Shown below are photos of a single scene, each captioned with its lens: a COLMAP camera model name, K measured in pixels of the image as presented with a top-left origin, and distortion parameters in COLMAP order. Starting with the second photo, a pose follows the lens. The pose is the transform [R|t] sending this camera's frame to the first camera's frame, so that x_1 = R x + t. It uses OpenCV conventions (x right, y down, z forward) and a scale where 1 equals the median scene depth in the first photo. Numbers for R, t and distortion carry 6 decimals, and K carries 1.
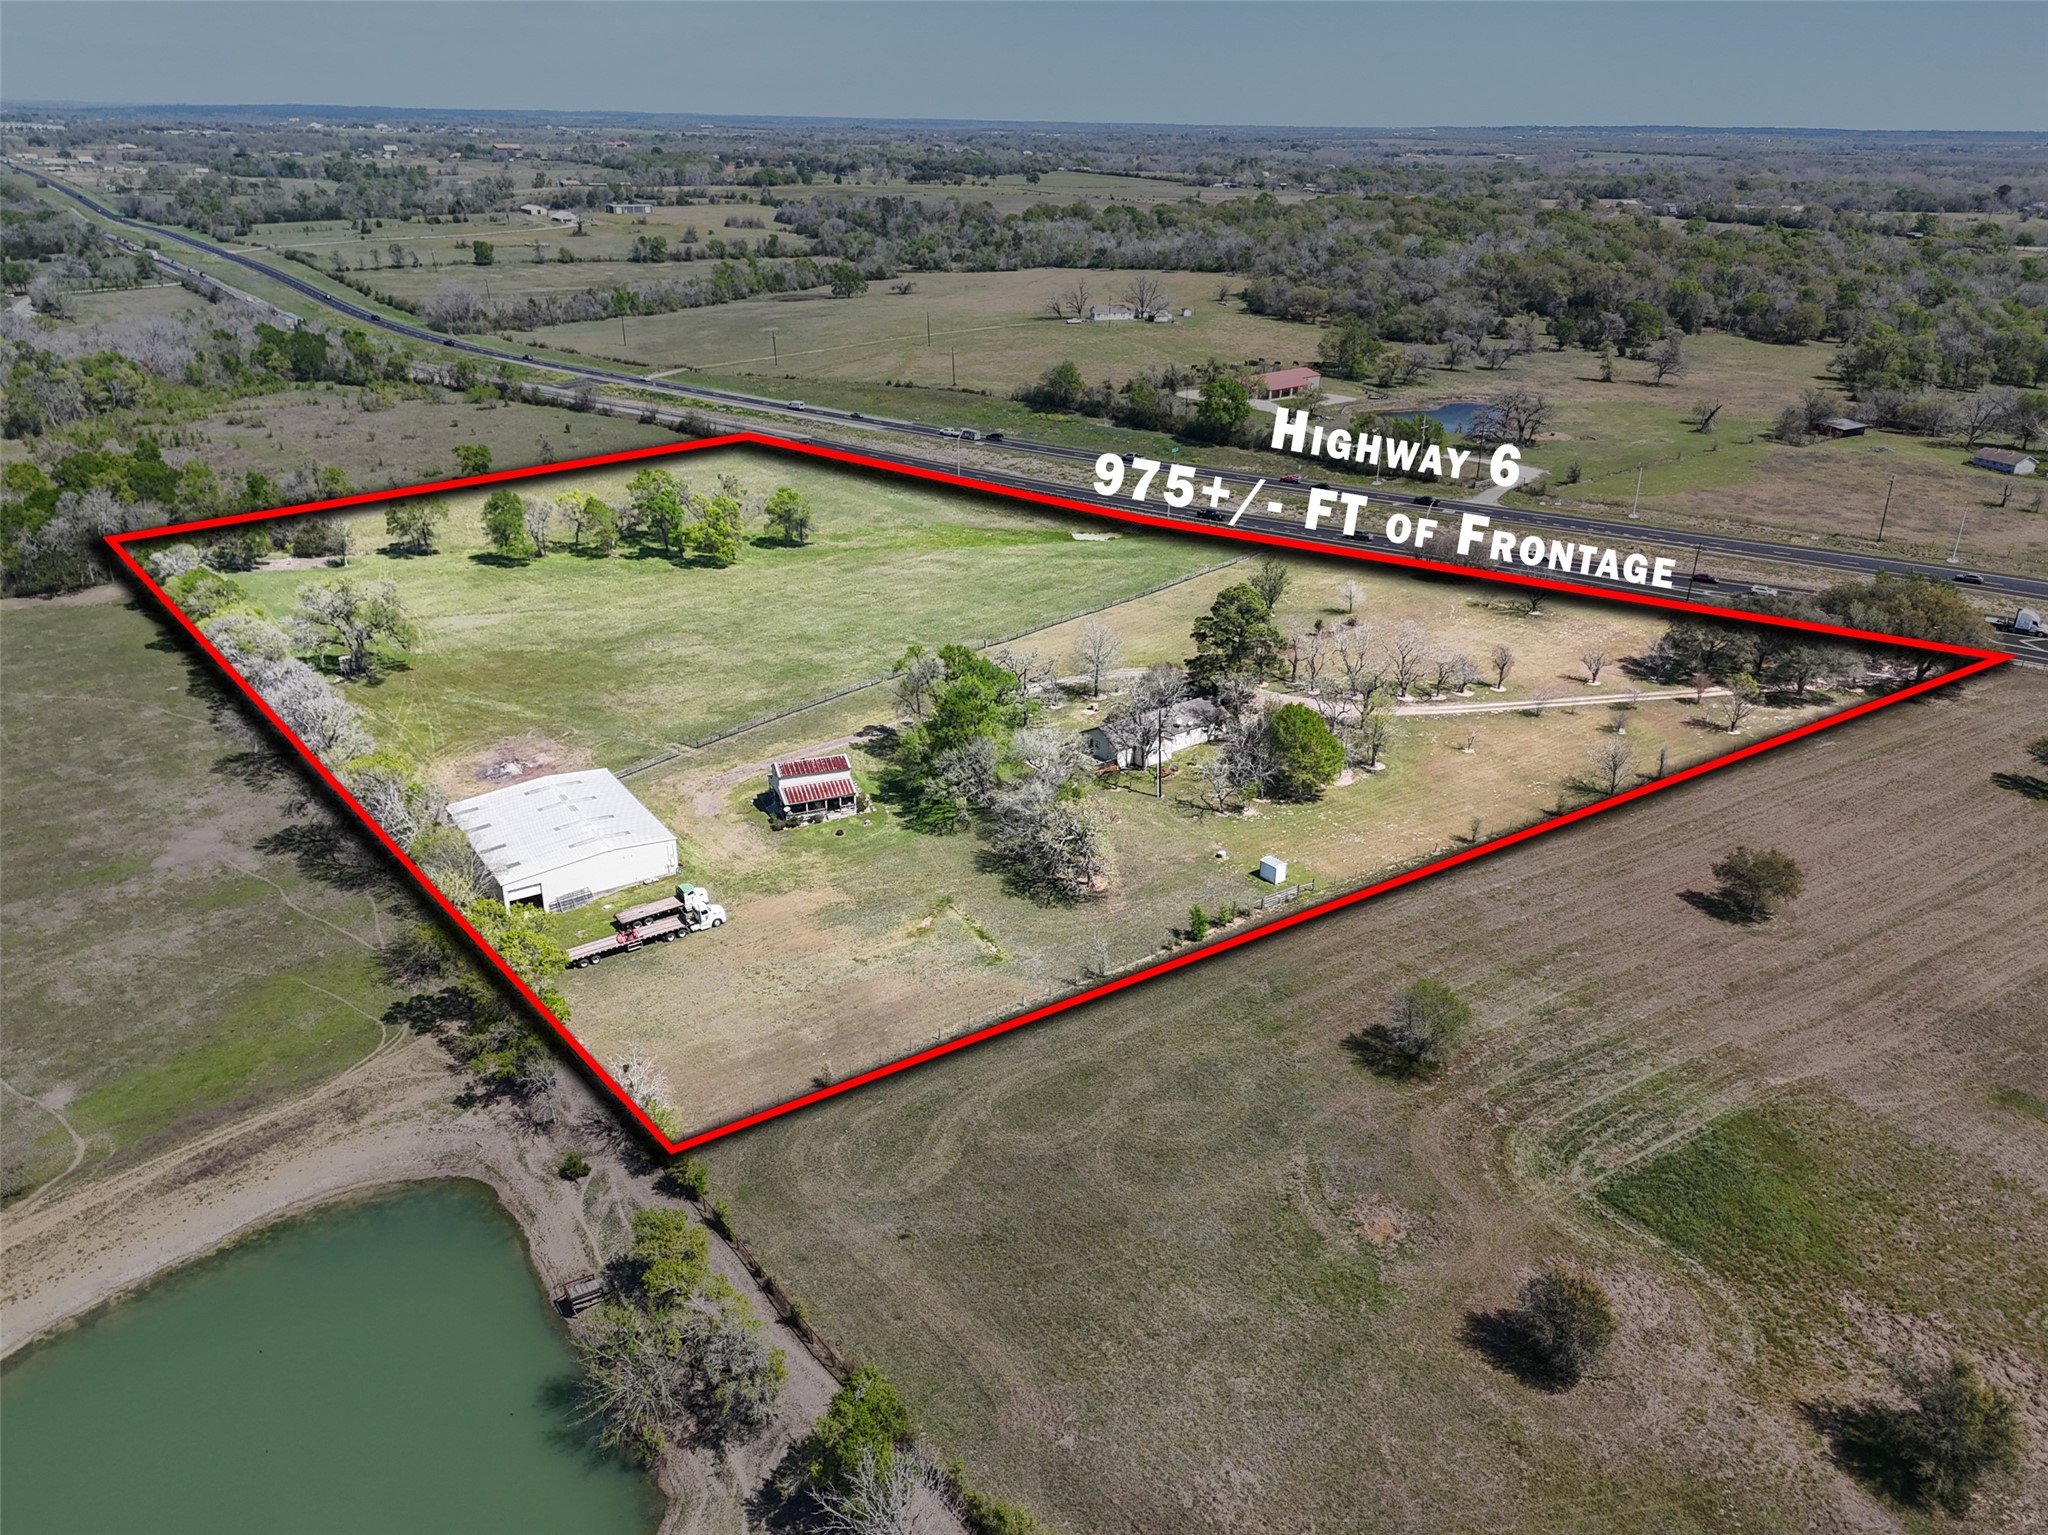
lens RADIAL K [[1510.9, 0, 1038.0], [0, 1510.9, 764.4], [0, 0, 1]] dist [0.070982, -0.067866]
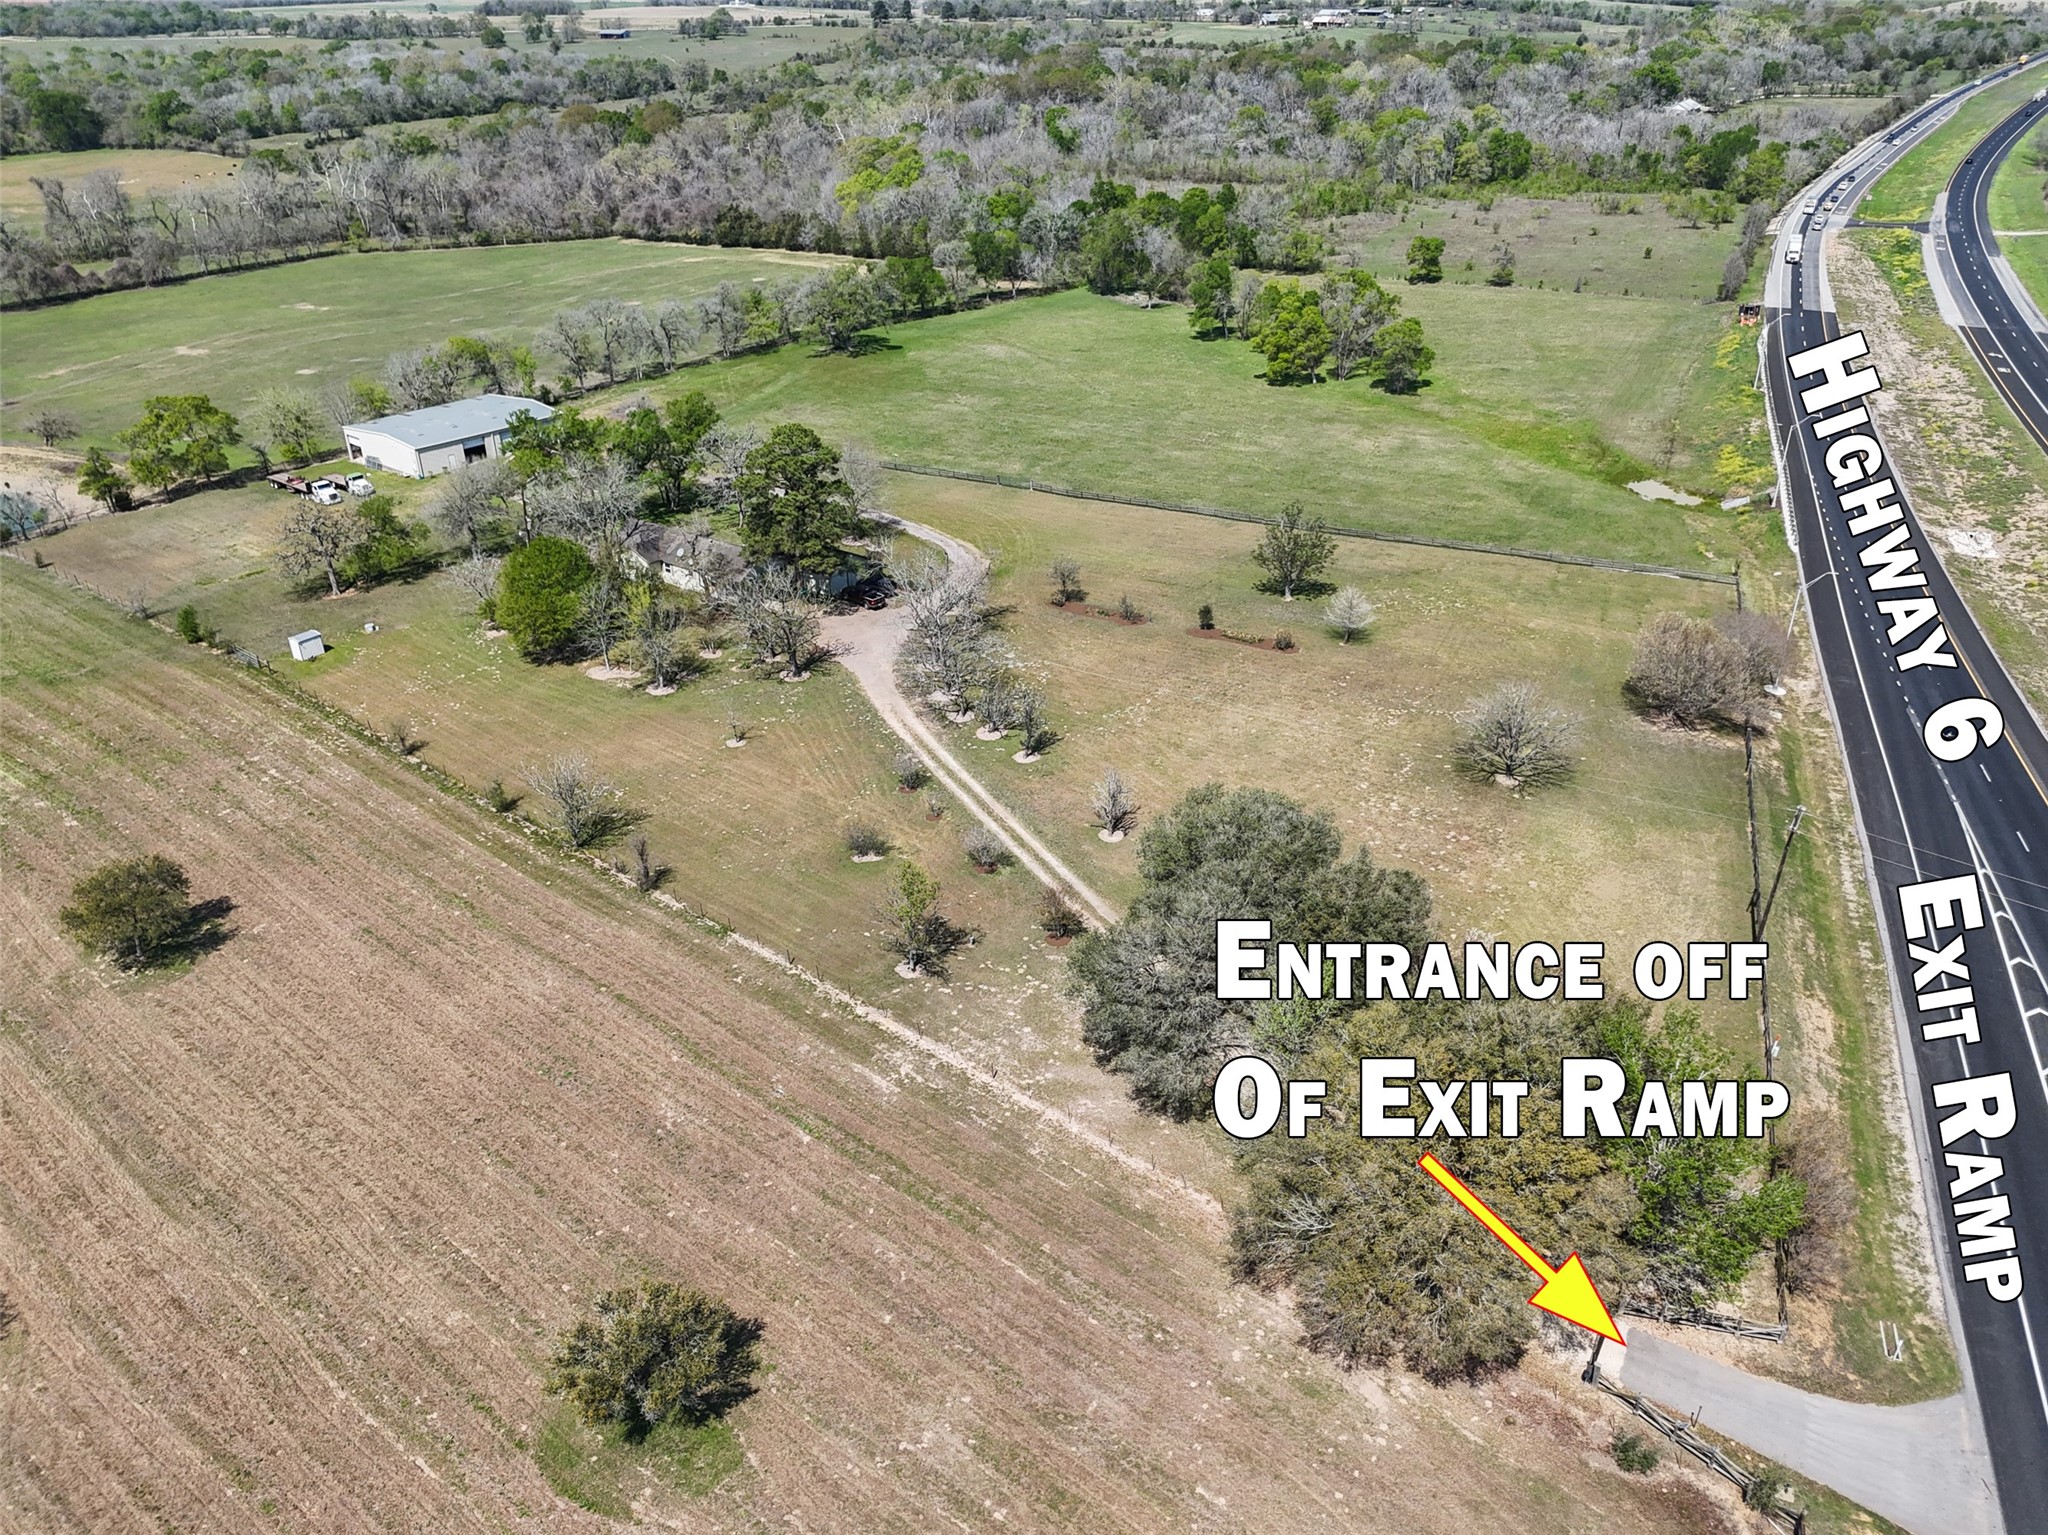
lens RADIAL K [[1510.9, 0, 1038.0], [0, 1510.9, 764.4], [0, 0, 1]] dist [0.070982, -0.067866]
pose [[0.279746, 0.441132, -0.852728, 0.835150], [-0.363692, 0.870686, 0.331109, -0.251944], [0.888521, 0.217504, 0.404007, 0.802067]]
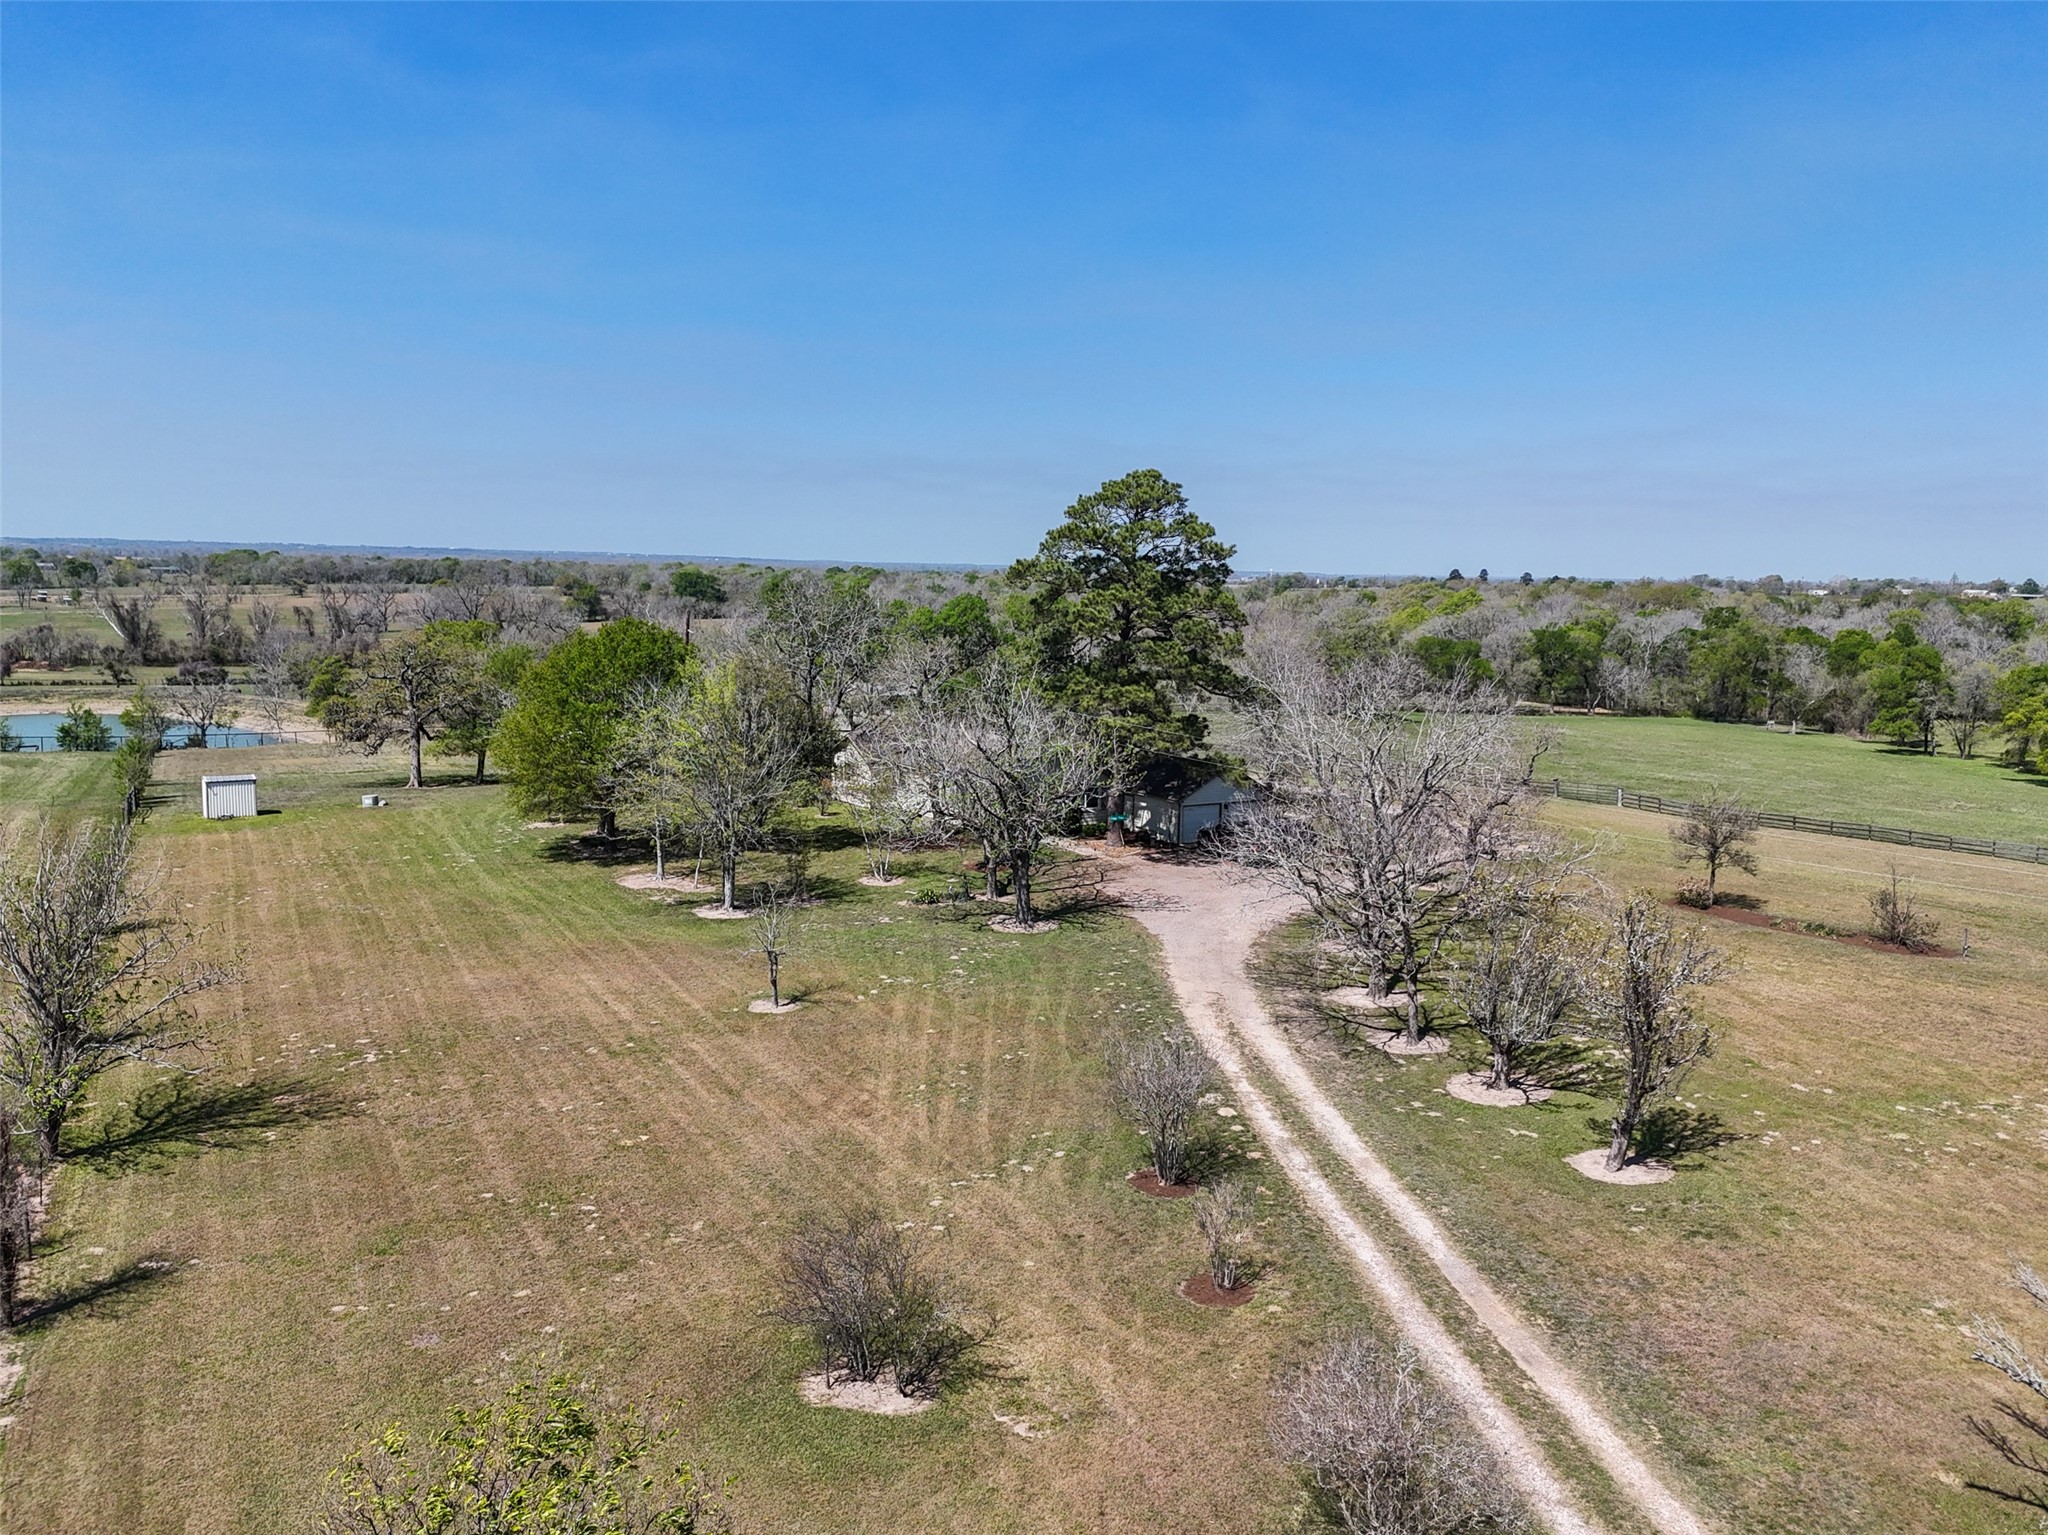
lens RADIAL K [[1510.9, 0, 1038.0], [0, 1510.9, 764.4], [0, 0, 1]] dist [0.070982, -0.067866]
pose [[-0.078417, 0.113350, -0.990456, 0.484903], [-0.414354, 0.899928, 0.135796, -0.088823], [0.906731, 0.421048, -0.023602, 0.968313]]
